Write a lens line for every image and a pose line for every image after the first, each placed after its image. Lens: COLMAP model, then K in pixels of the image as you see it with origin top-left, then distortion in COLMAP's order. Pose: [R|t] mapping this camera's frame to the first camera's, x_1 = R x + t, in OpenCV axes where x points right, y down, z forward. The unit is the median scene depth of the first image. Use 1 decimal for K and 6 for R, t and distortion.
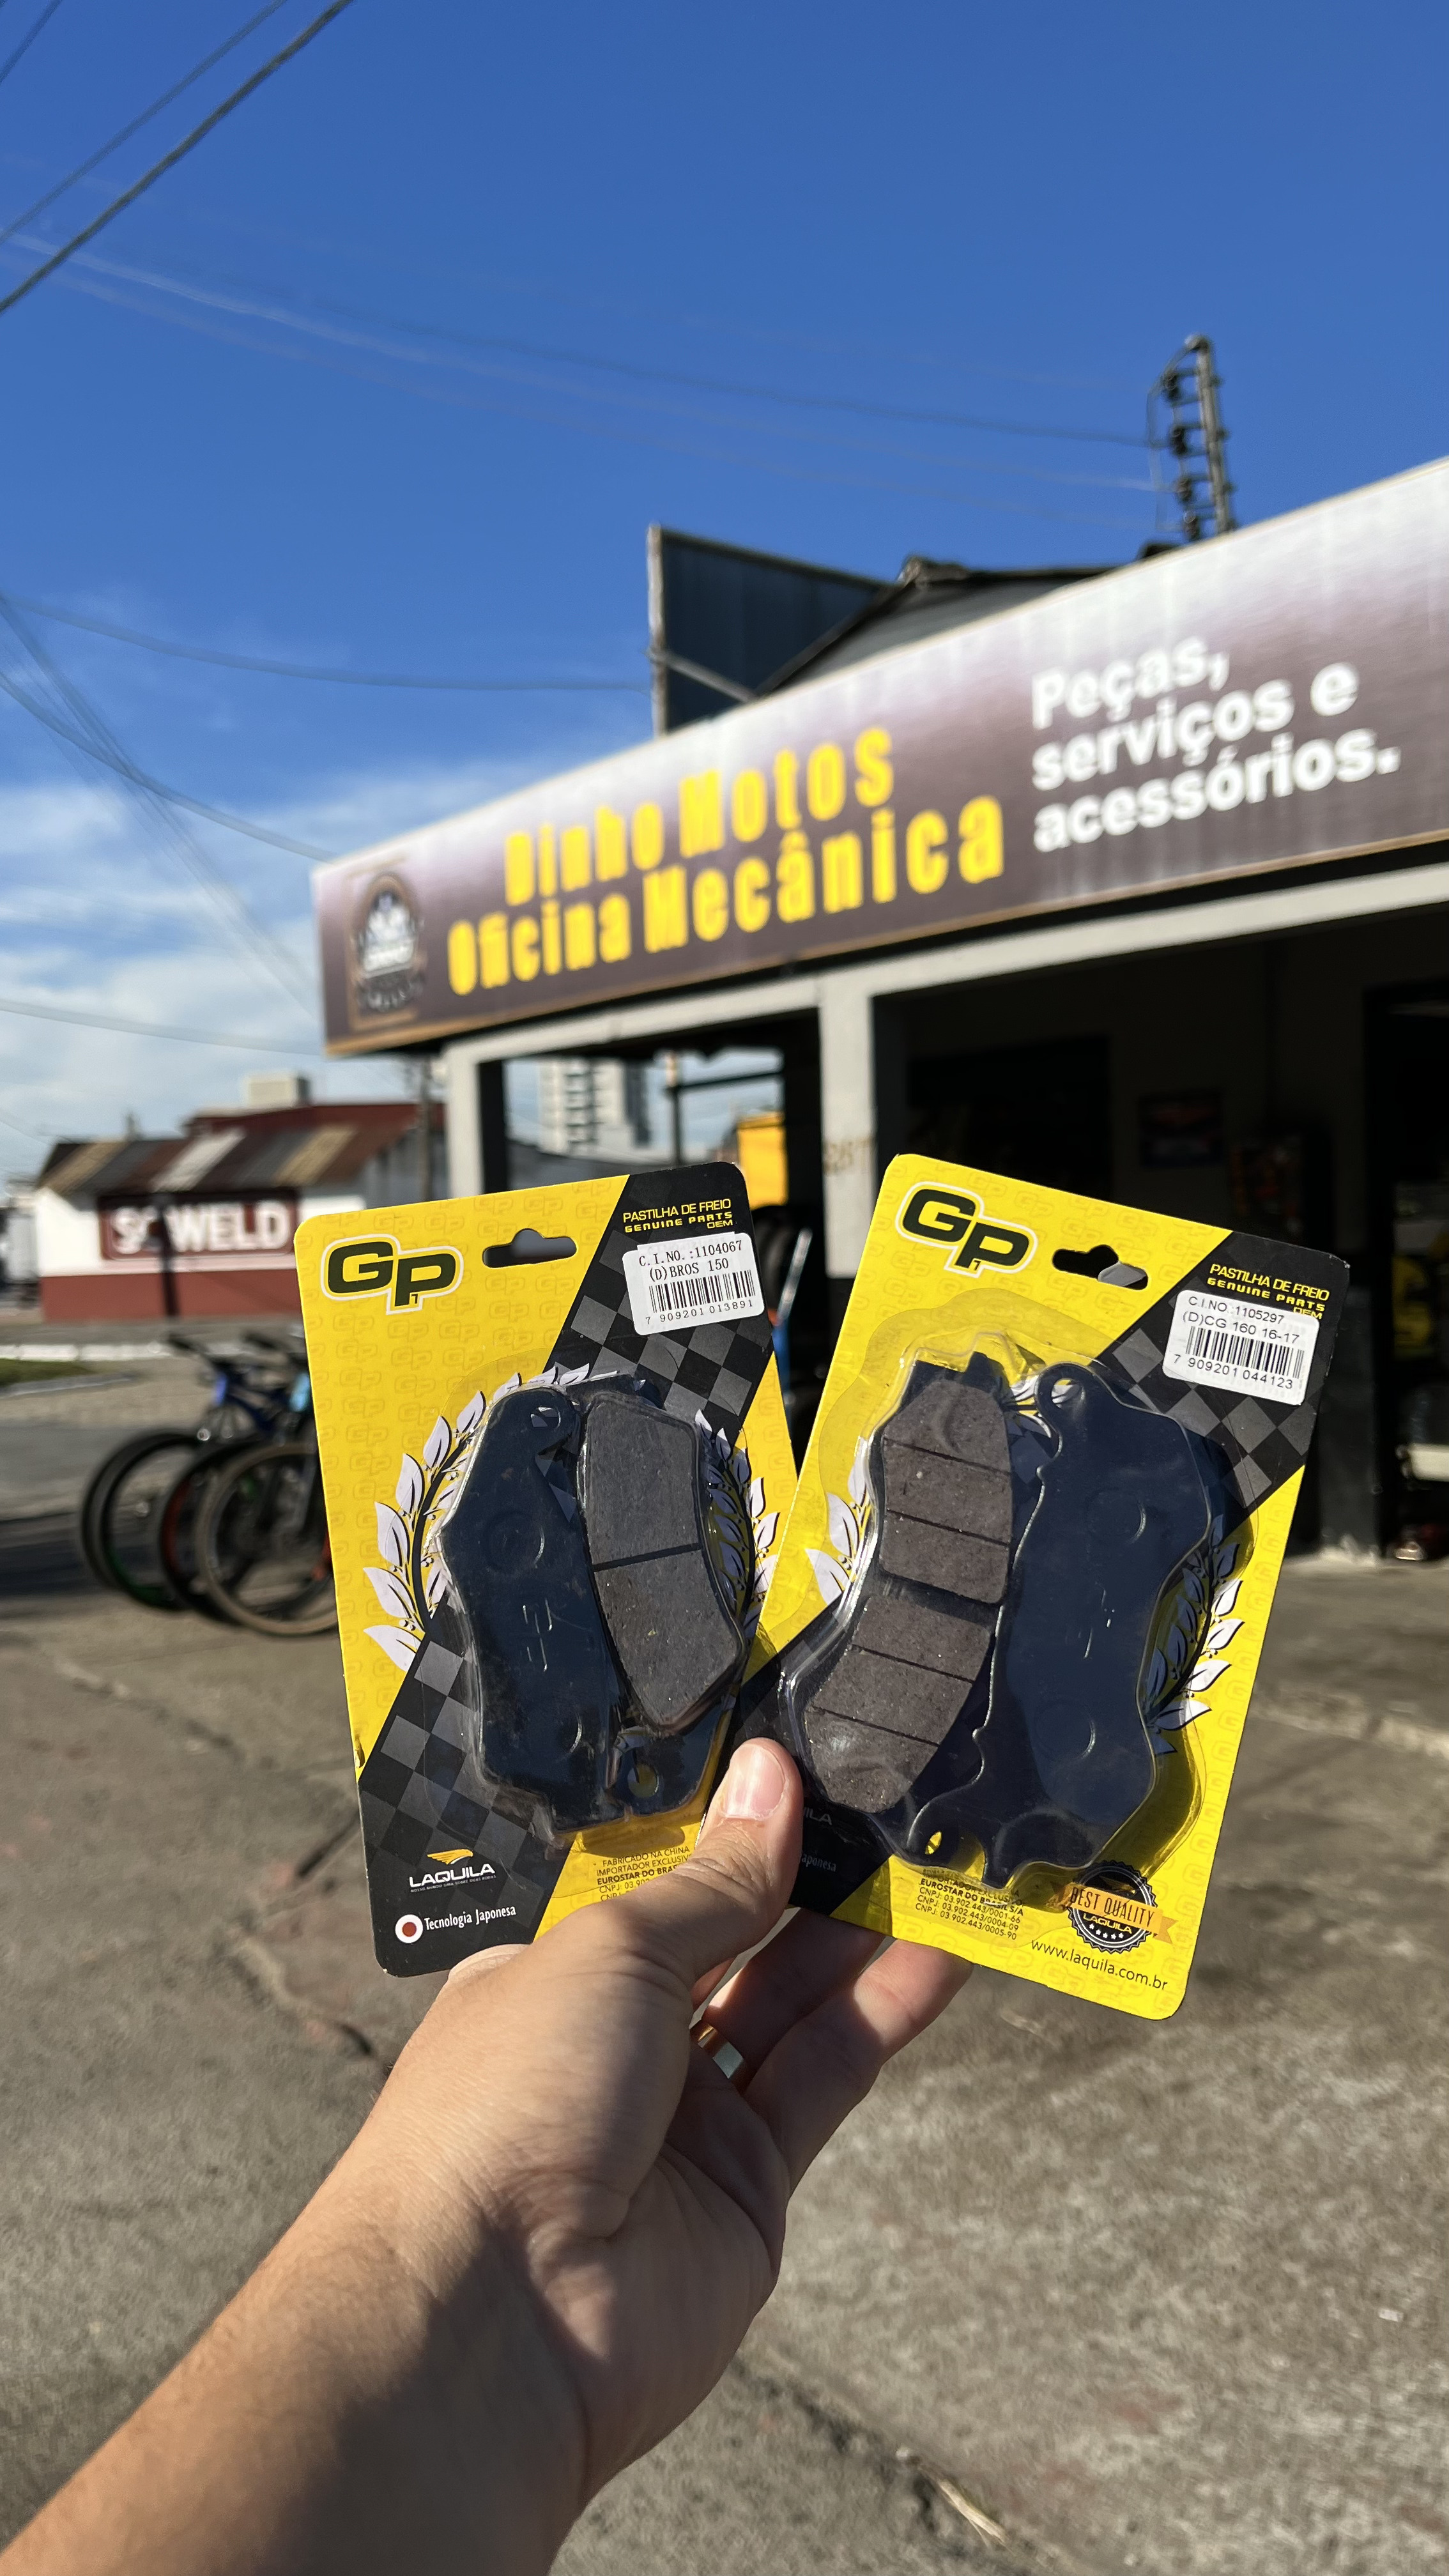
lens RADIAL K [[1990.5, 0, 707.1], [0, 1990.5, 1296.7], [0, 0, 1]] dist [0.053687, -0.067796]
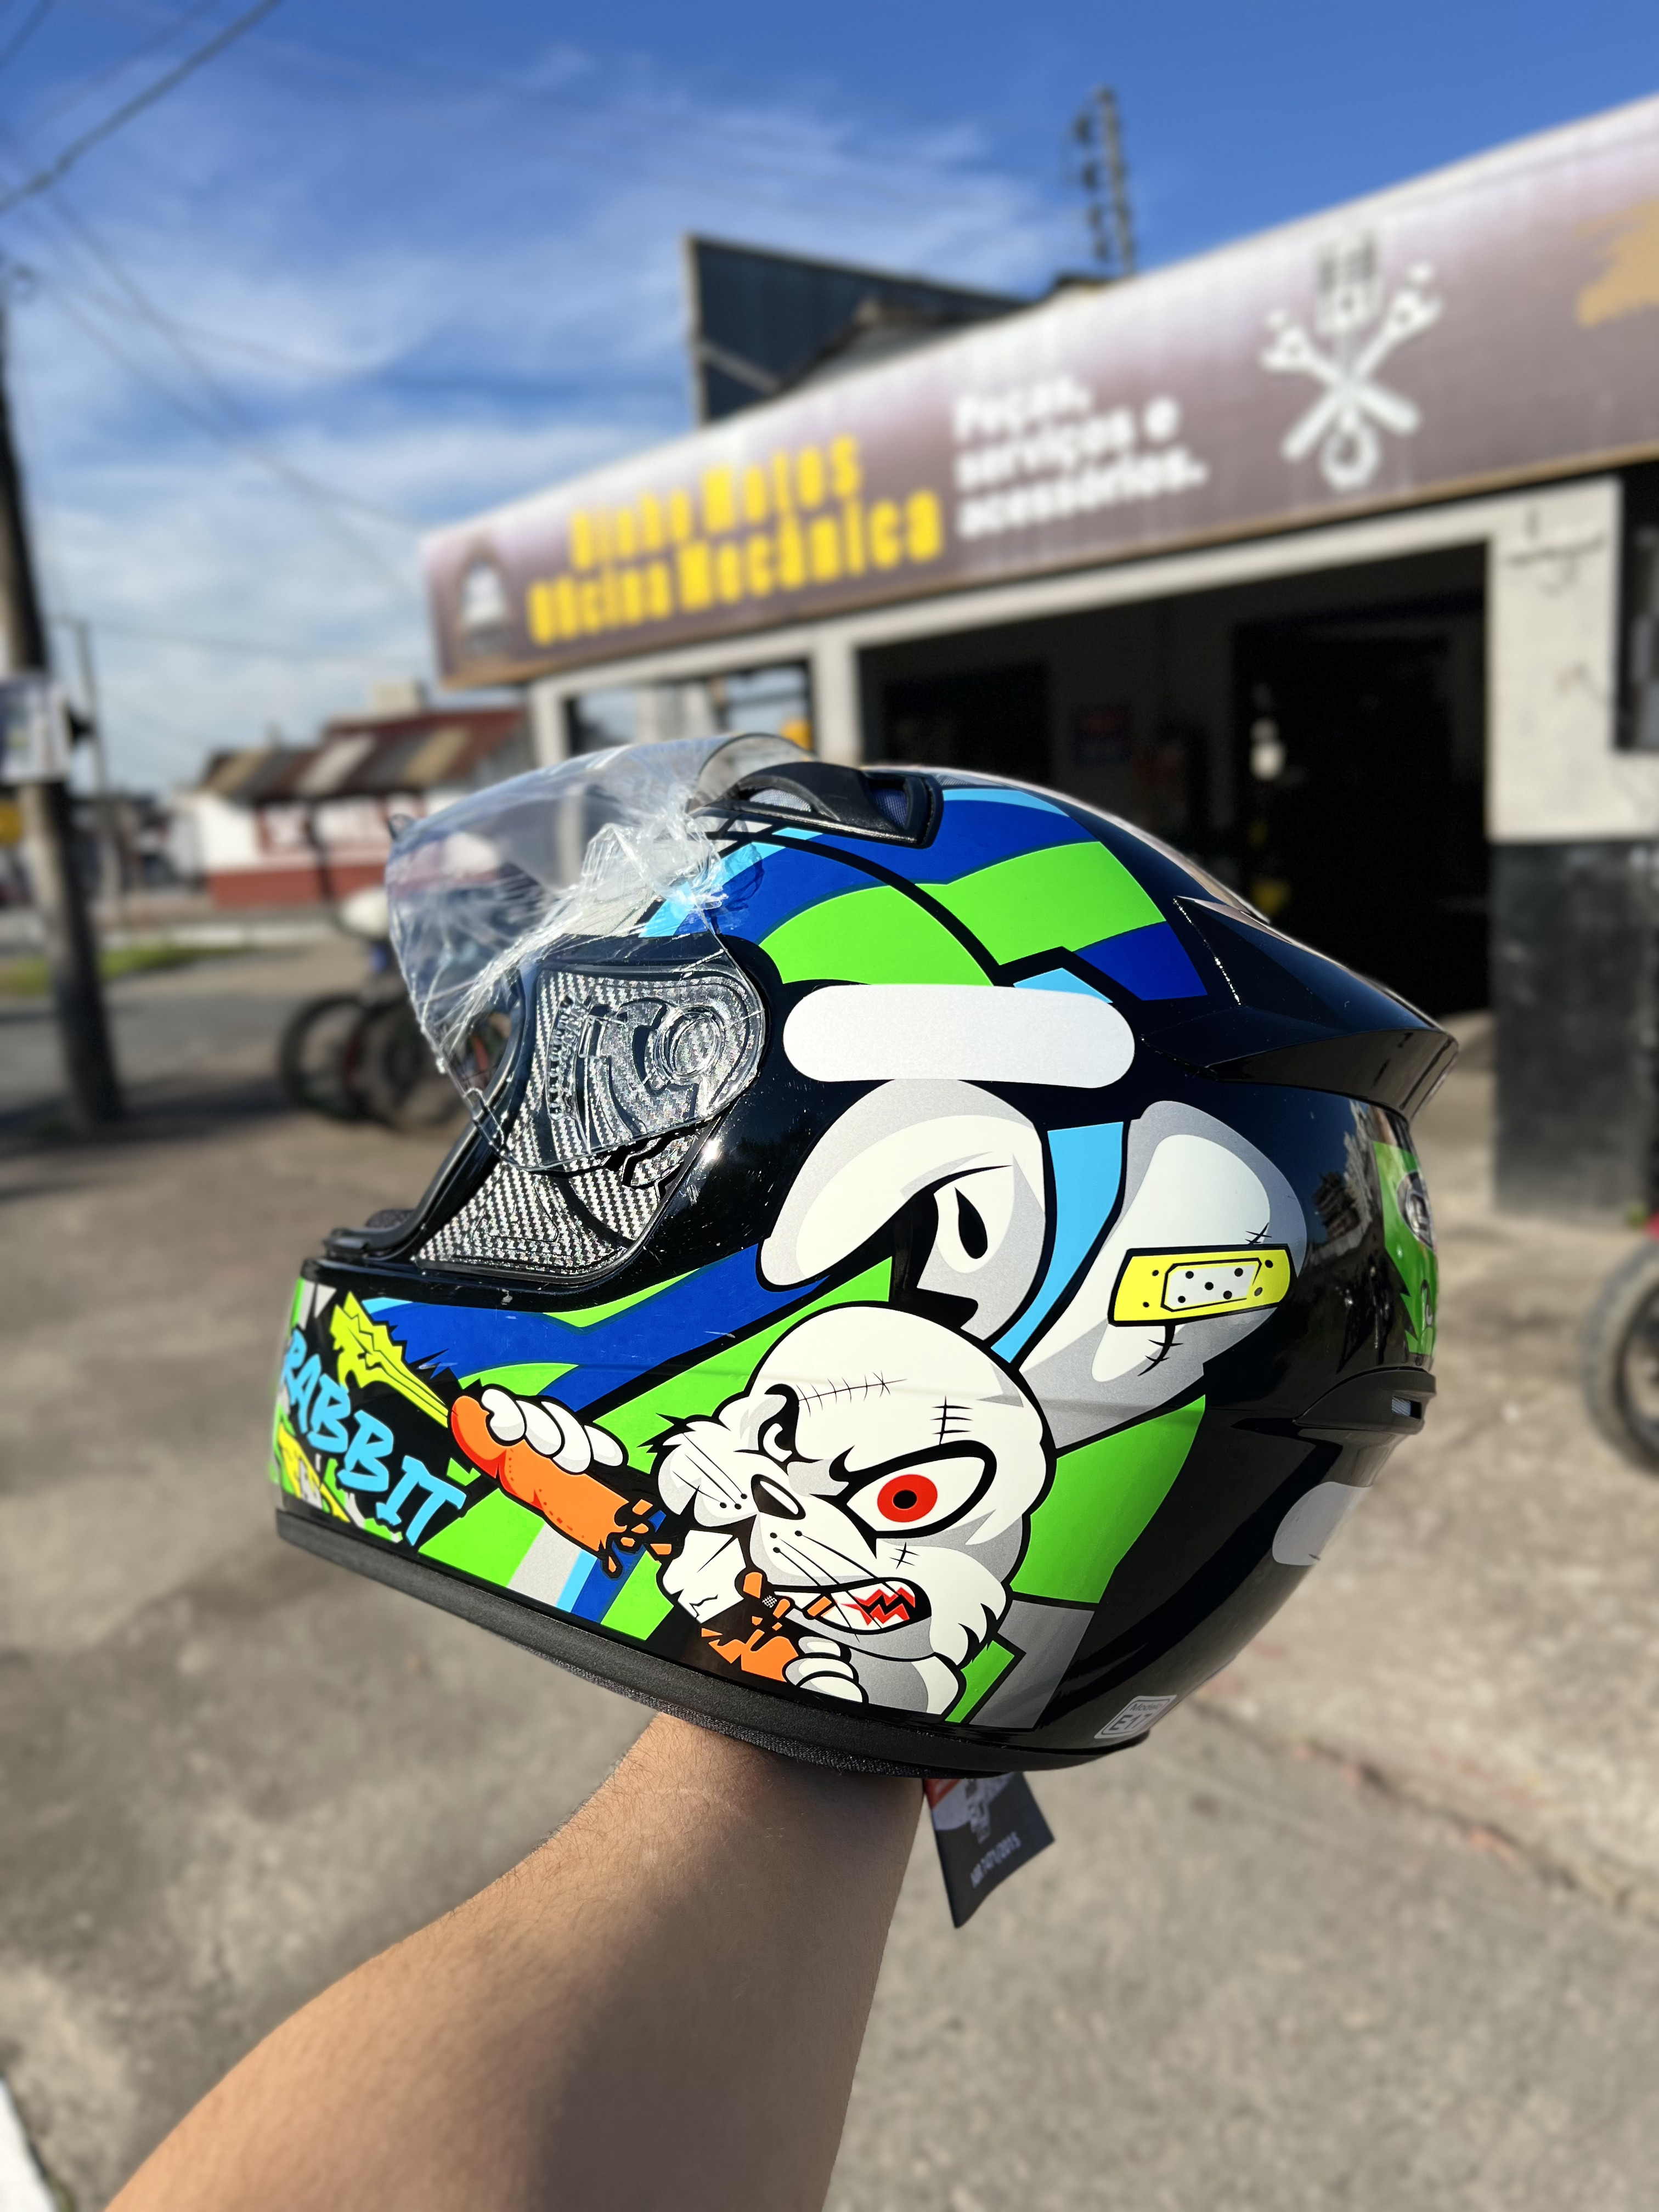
lens RADIAL K [[1686.6, 0, 823.9], [0, 1686.6, 1133.1], [0, 0, 1]] dist [0.003748, 0.002350]
pose [[0.999185, -0.035200, 0.019774, 0.036133], [0.031714, 0.987383, 0.155142, -0.006010], [-0.024986, -0.154388, 0.987694, -0.177162]]
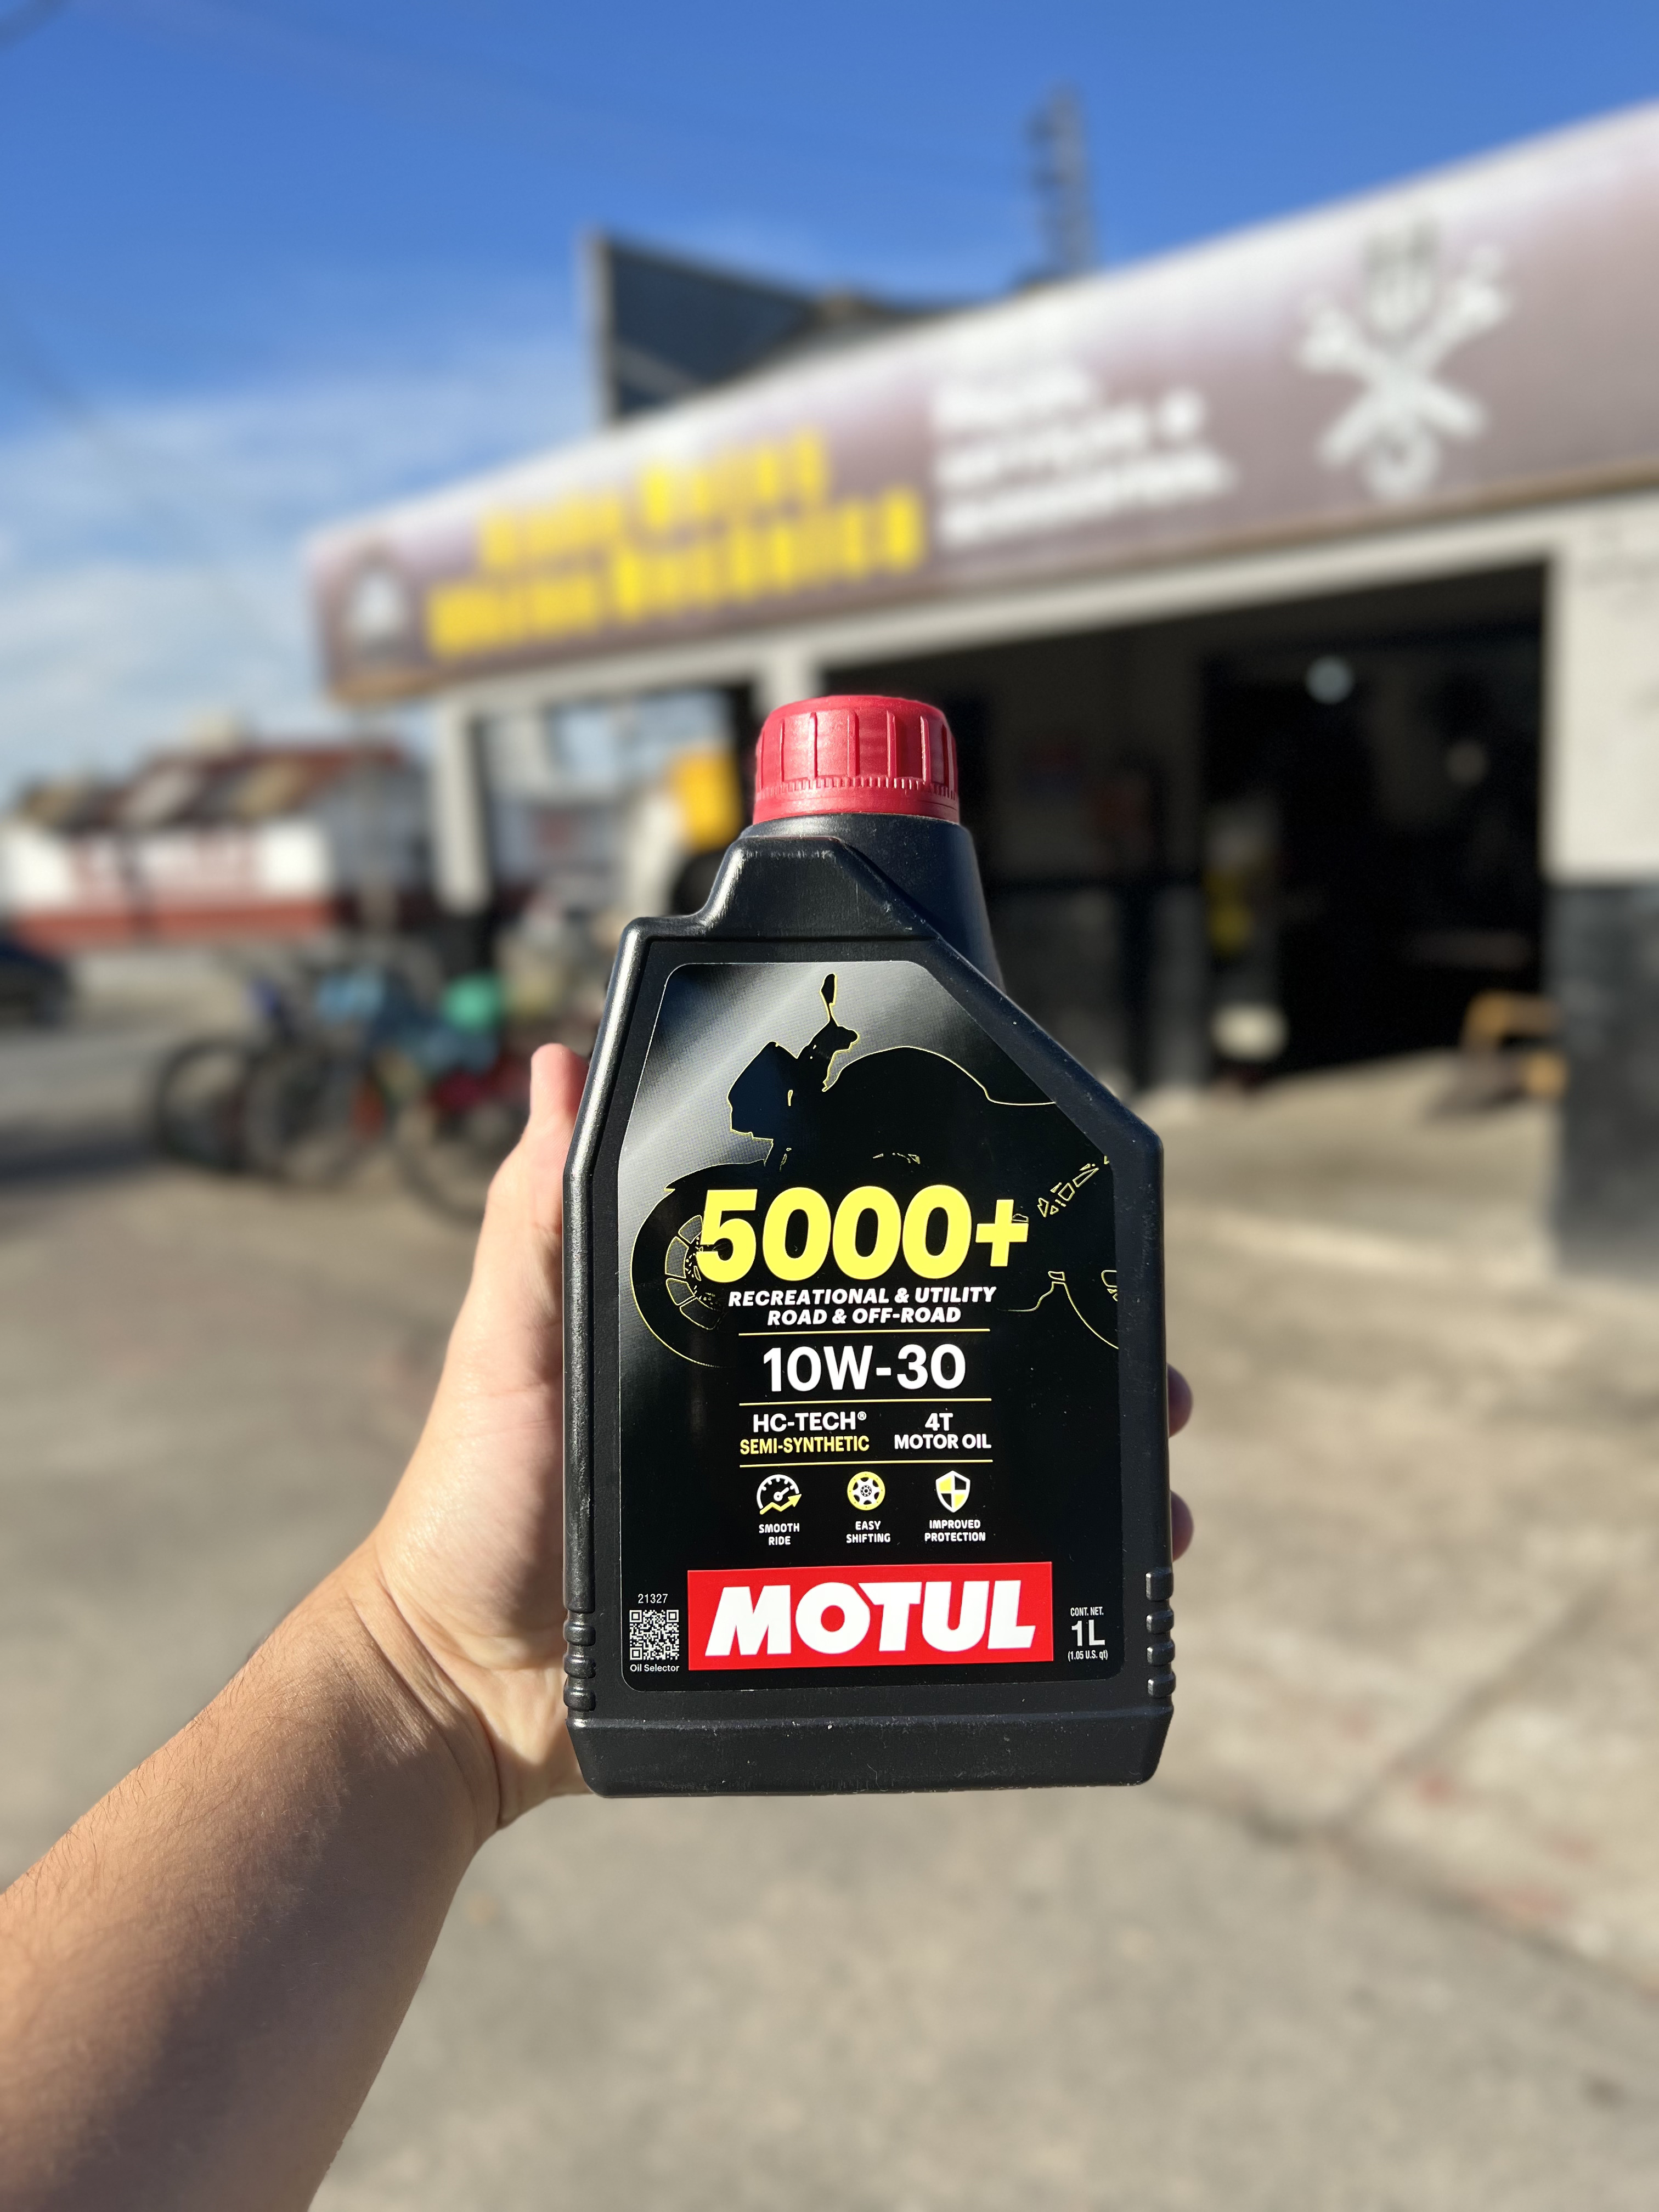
lens RADIAL K [[1715.1, 0, 856.6], [0, 1715.1, 1117.6], [0, 0, 1]] dist [-0.002012, -0.000829]
pose [[0.991126, -0.033934, 0.128519, -0.037056], [0.018315, 0.992506, 0.120814, 0.002032], [-0.131655, -0.117388, 0.984321, -0.077285]]
